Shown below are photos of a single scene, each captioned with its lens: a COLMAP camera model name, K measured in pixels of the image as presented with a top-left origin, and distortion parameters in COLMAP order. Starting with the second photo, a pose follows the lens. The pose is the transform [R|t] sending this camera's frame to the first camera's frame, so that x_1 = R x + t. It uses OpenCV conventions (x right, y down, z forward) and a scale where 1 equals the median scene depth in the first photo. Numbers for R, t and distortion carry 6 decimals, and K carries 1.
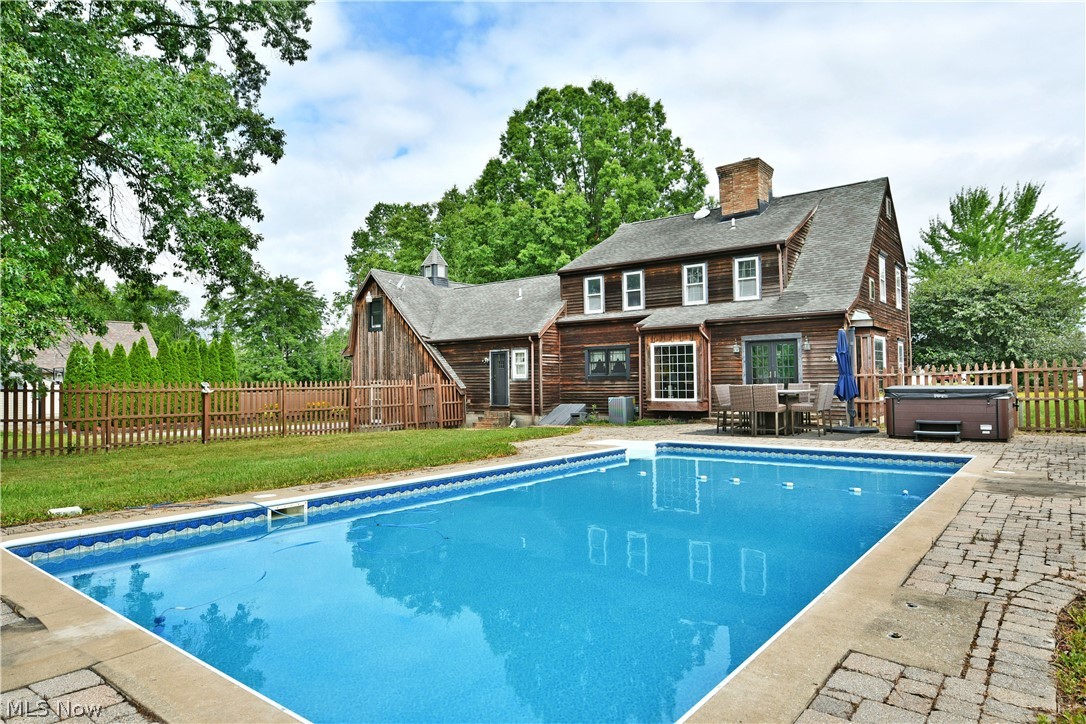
lens RADIAL K [[639.3, 0, 537.8], [0, 639.3, 360.5], [0, 0, 1]] dist [-0.024512, 0.001331]
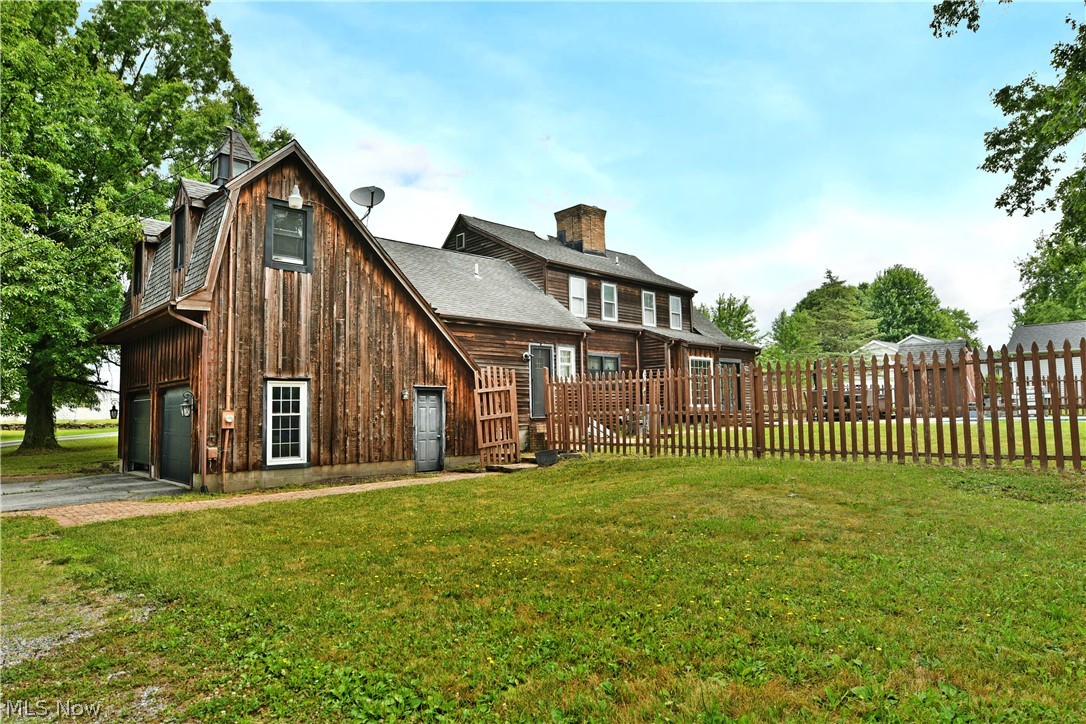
lens RADIAL K [[639.3, 0, 537.8], [0, 639.3, 360.5], [0, 0, 1]] dist [-0.024512, 0.001331]
pose [[0.170974, 0.081928, 0.981863, -0.862223], [-0.027332, 0.996548, -0.078394, 0.067155], [-0.984896, -0.013433, 0.172623, 0.926918]]
